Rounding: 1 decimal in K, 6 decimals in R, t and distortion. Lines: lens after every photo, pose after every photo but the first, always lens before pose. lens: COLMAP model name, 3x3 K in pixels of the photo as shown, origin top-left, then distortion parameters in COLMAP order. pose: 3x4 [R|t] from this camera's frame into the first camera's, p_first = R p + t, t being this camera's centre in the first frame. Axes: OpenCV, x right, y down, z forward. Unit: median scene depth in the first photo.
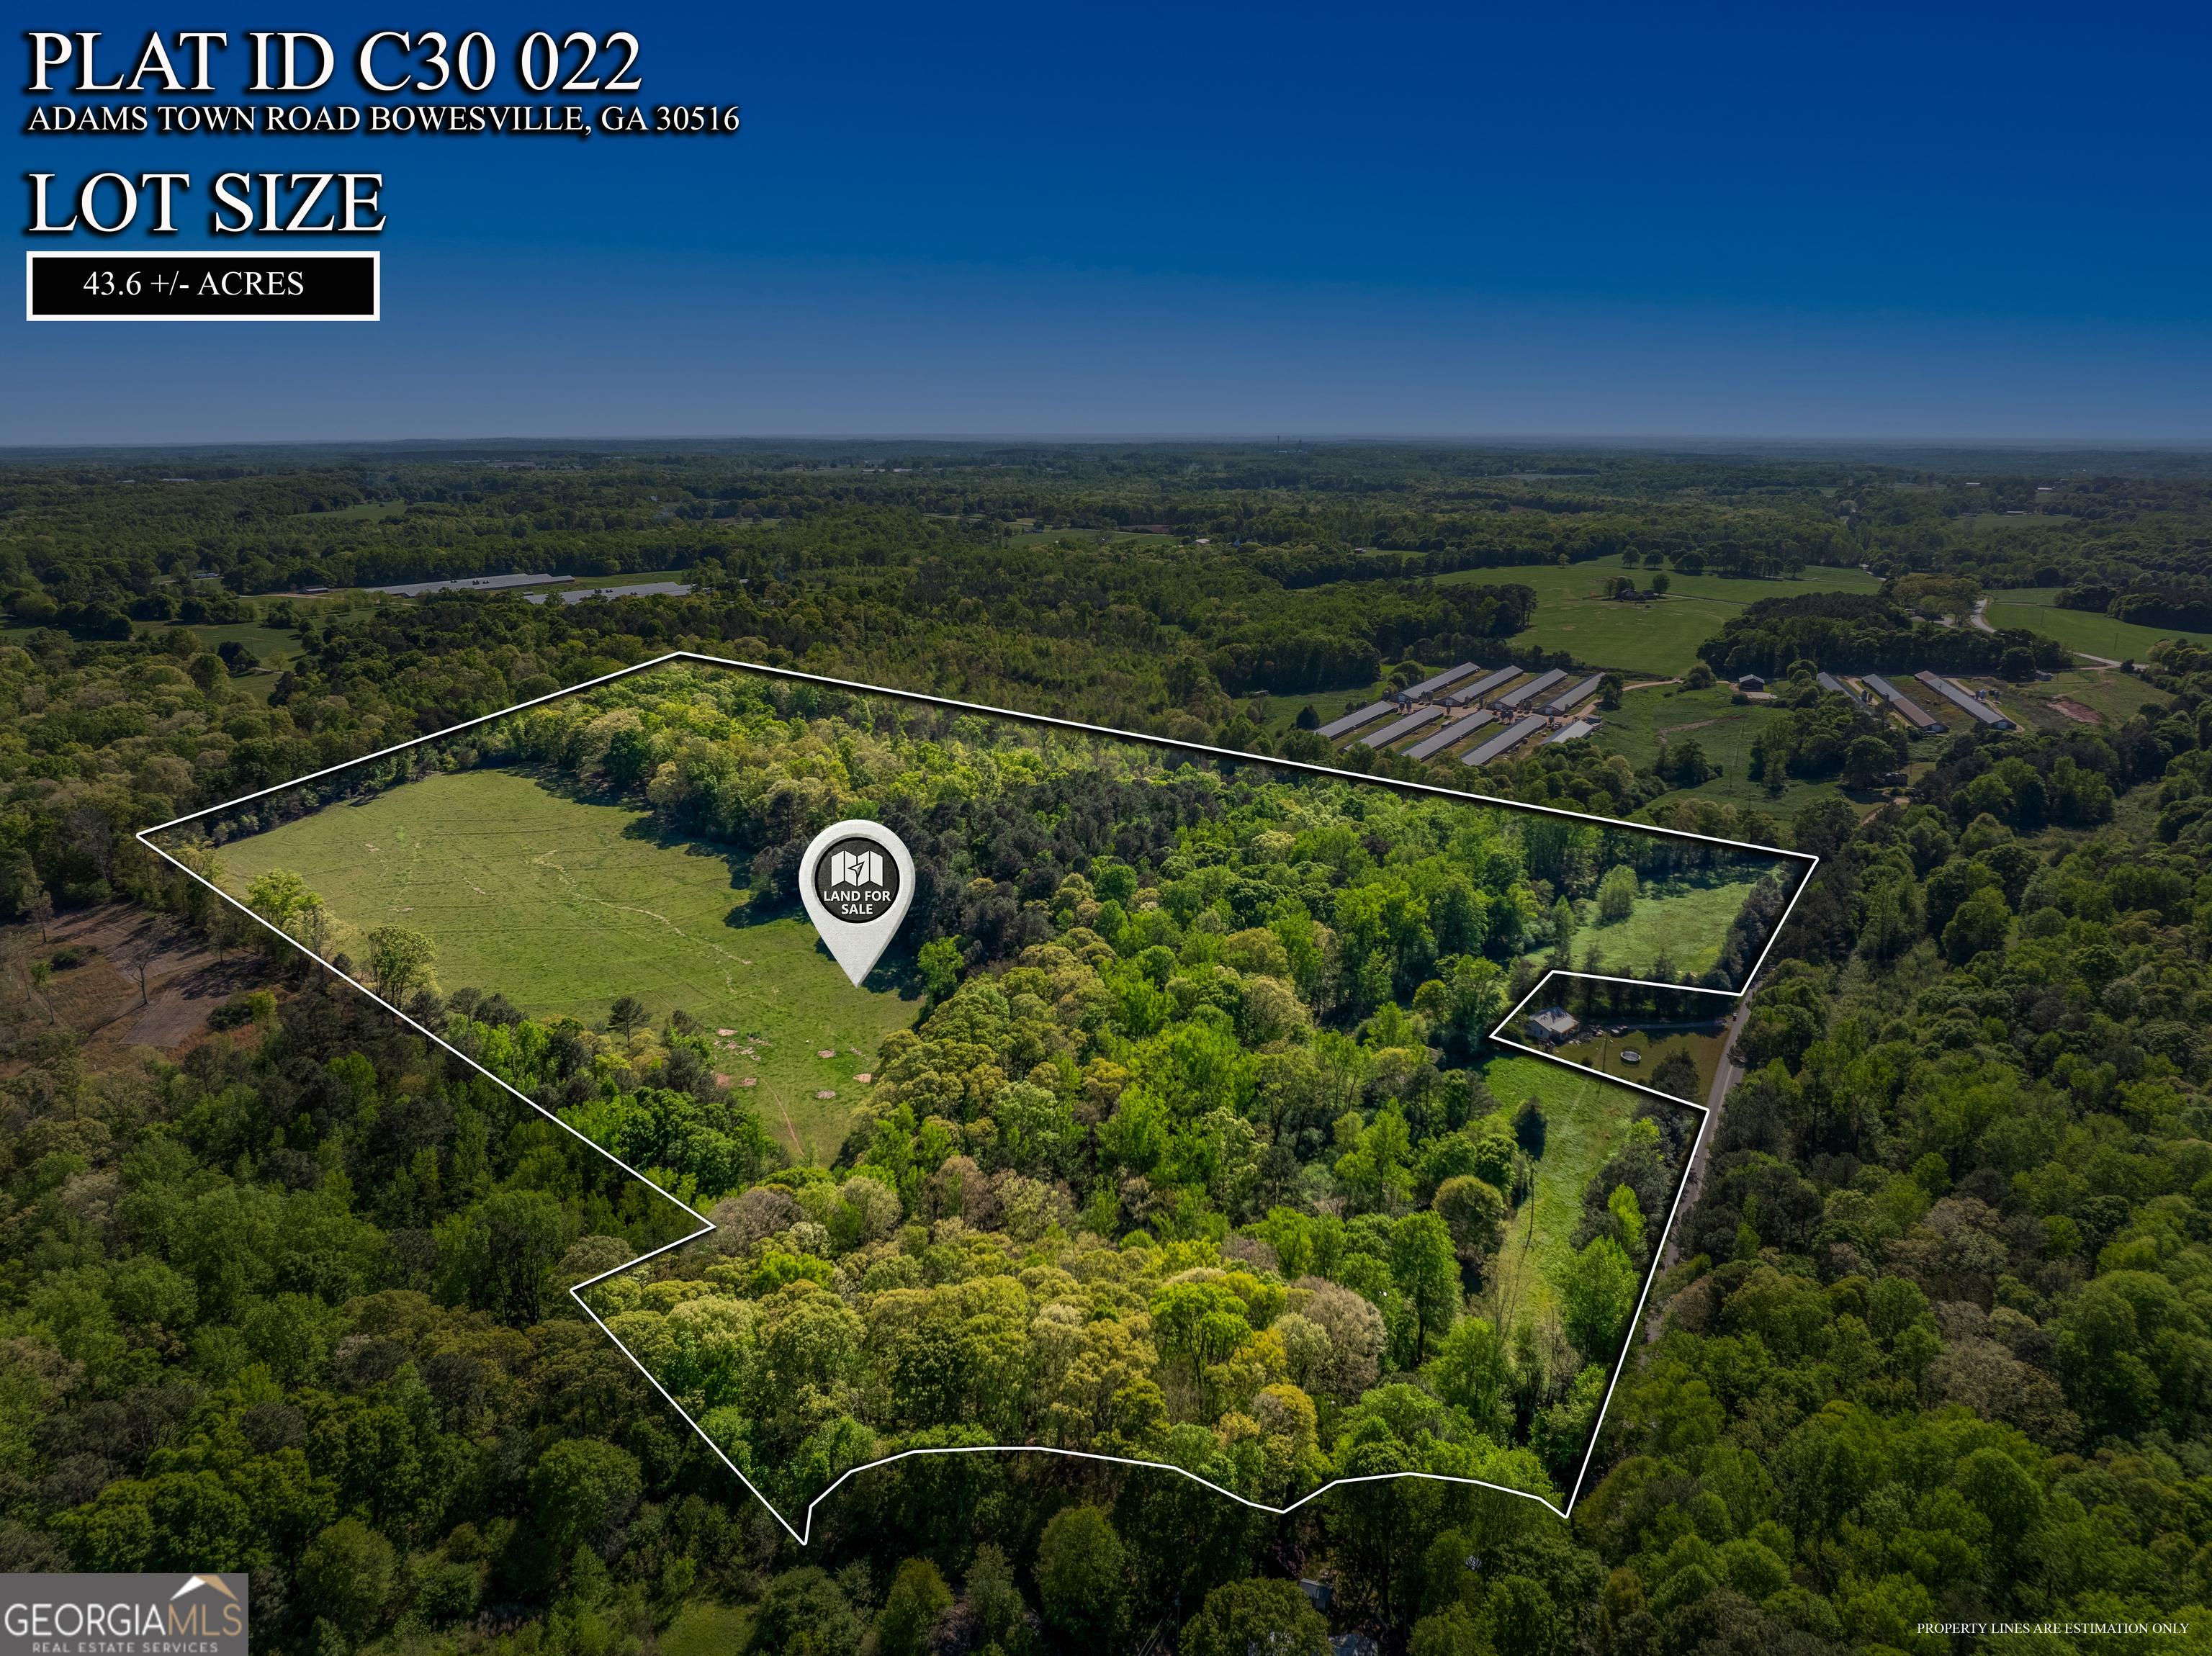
lens RADIAL K [[1585.2, 0, 1106.0], [0, 1585.2, 828.0], [0, 0, 1]] dist [-0.001208, -0.000370]
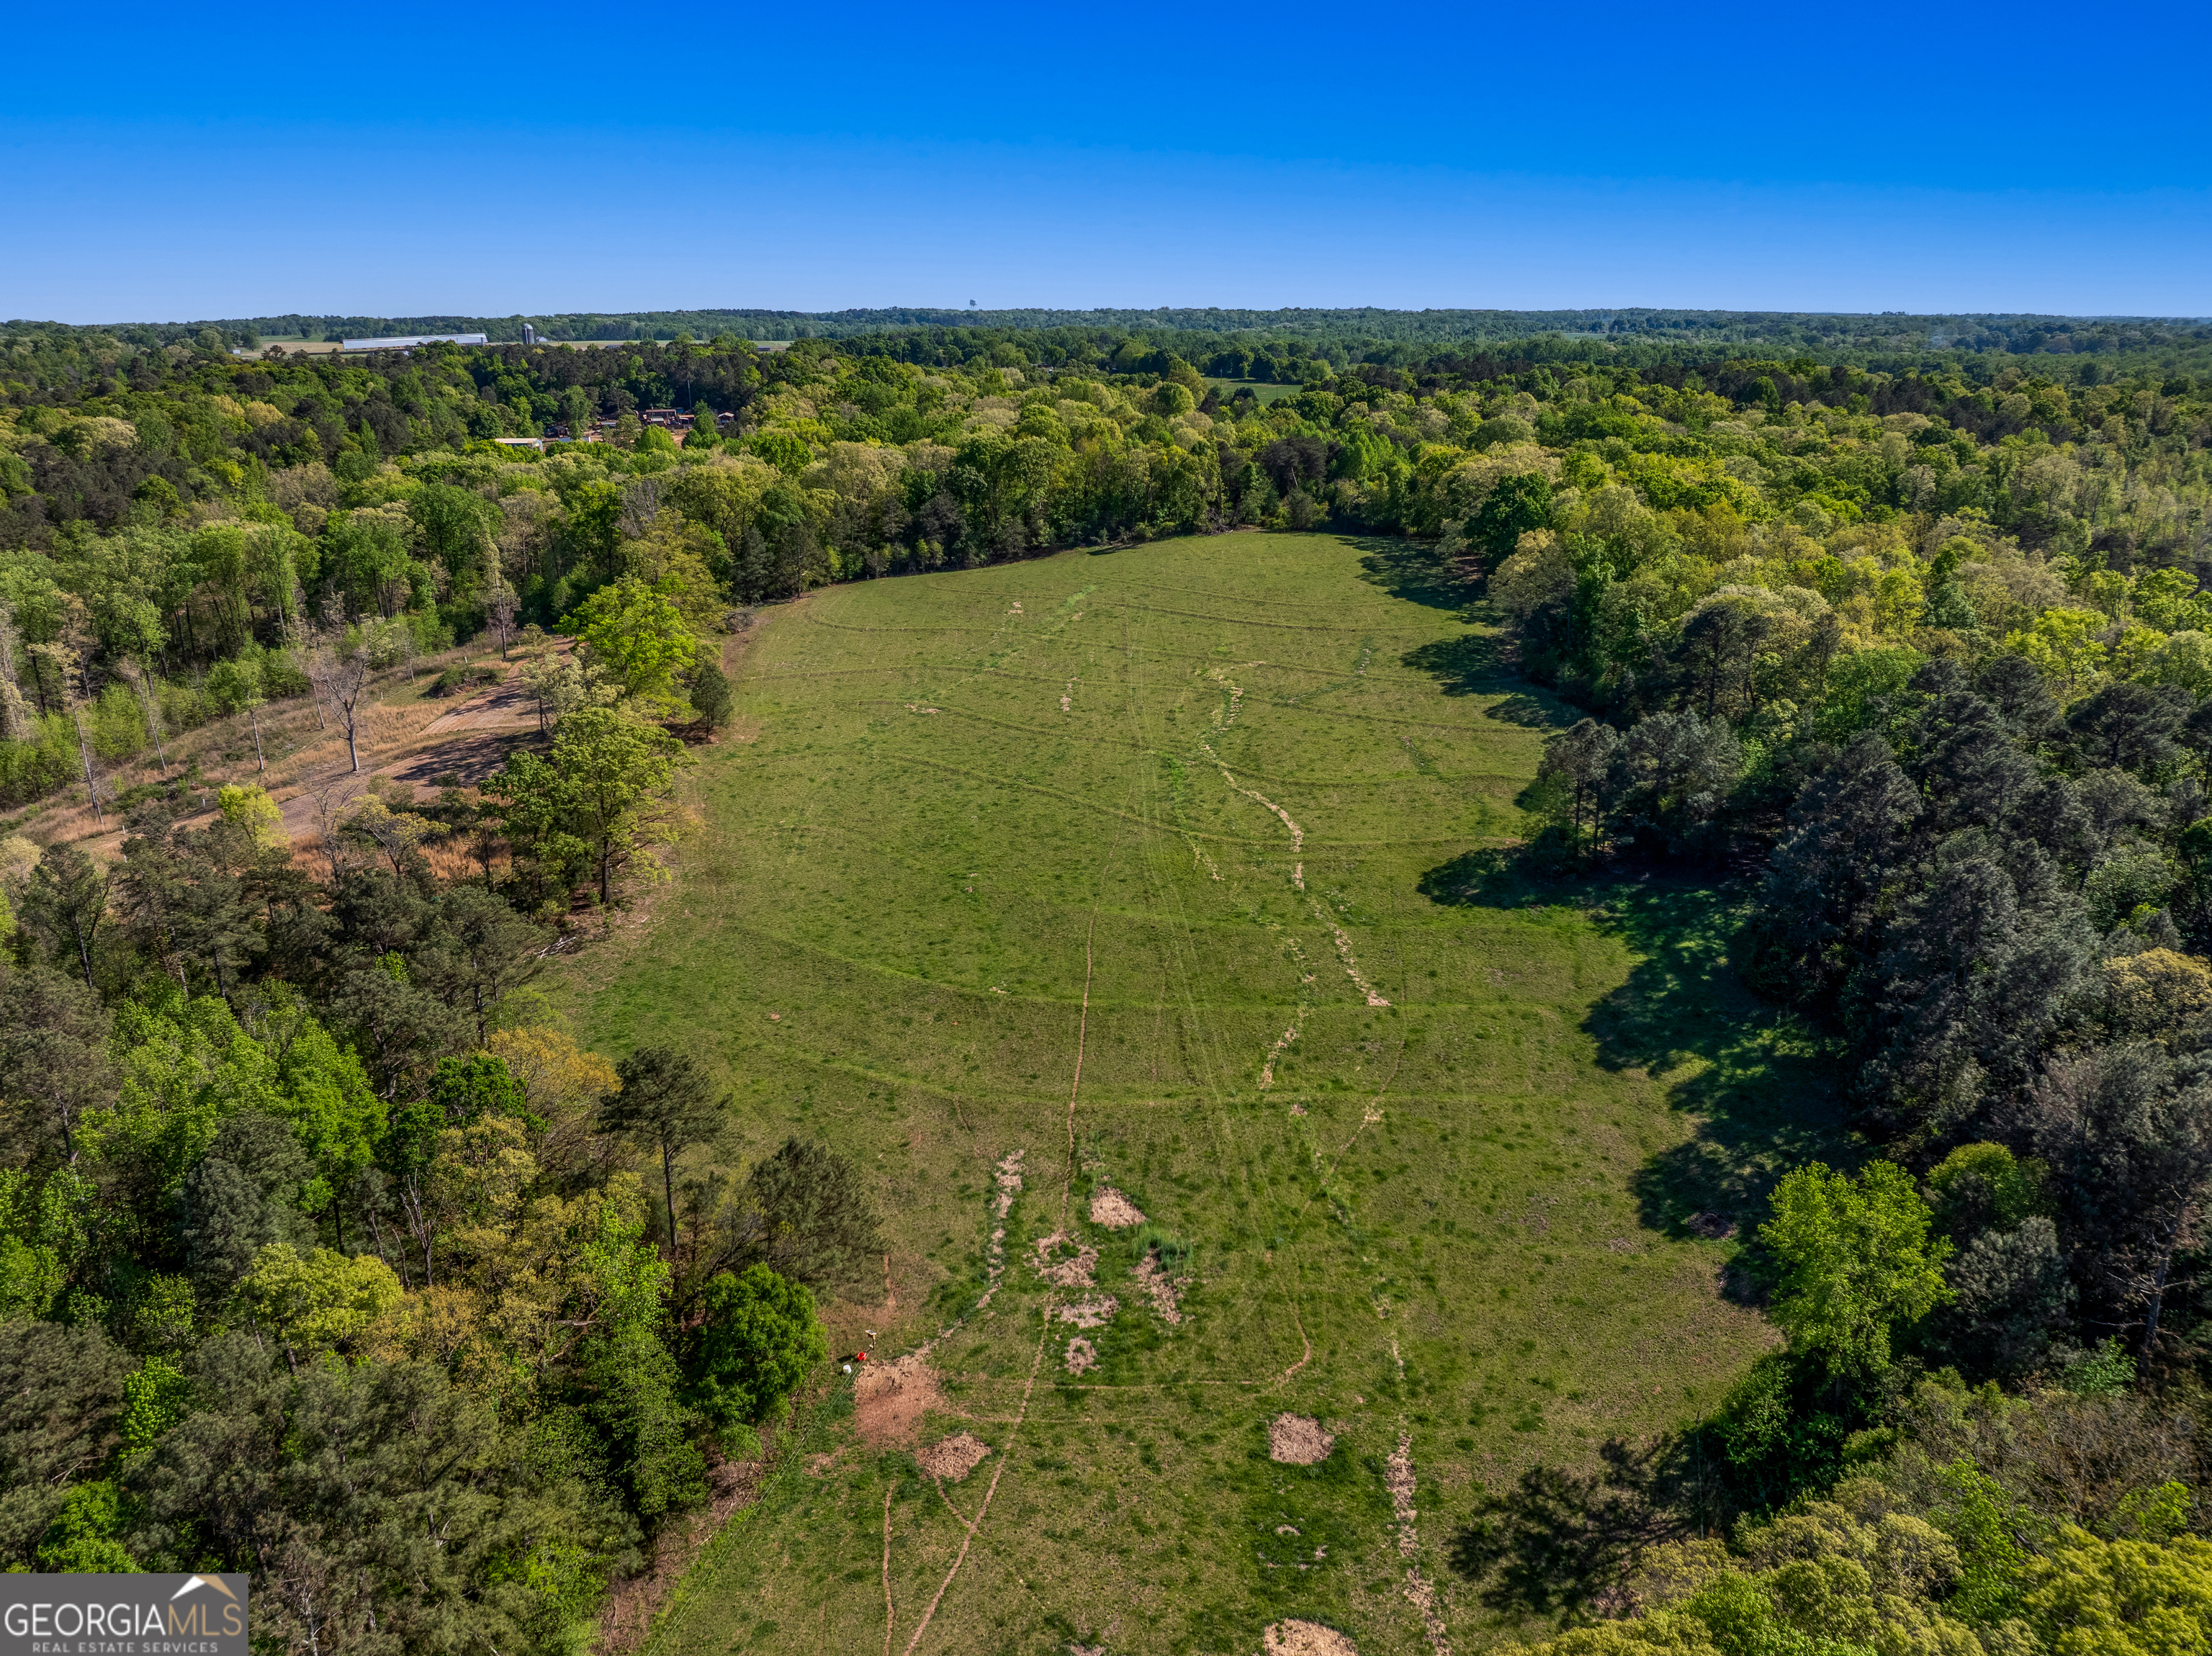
lens RADIAL K [[1585.2, 0, 1106.0], [0, 1585.2, 828.0], [0, 0, 1]] dist [-0.001208, -0.000370]
pose [[0.720167, 0.223101, -0.656952, -0.031138], [-0.175094, 0.974682, 0.139060, 0.003984], [0.671343, 0.014882, 0.740997, 0.569268]]
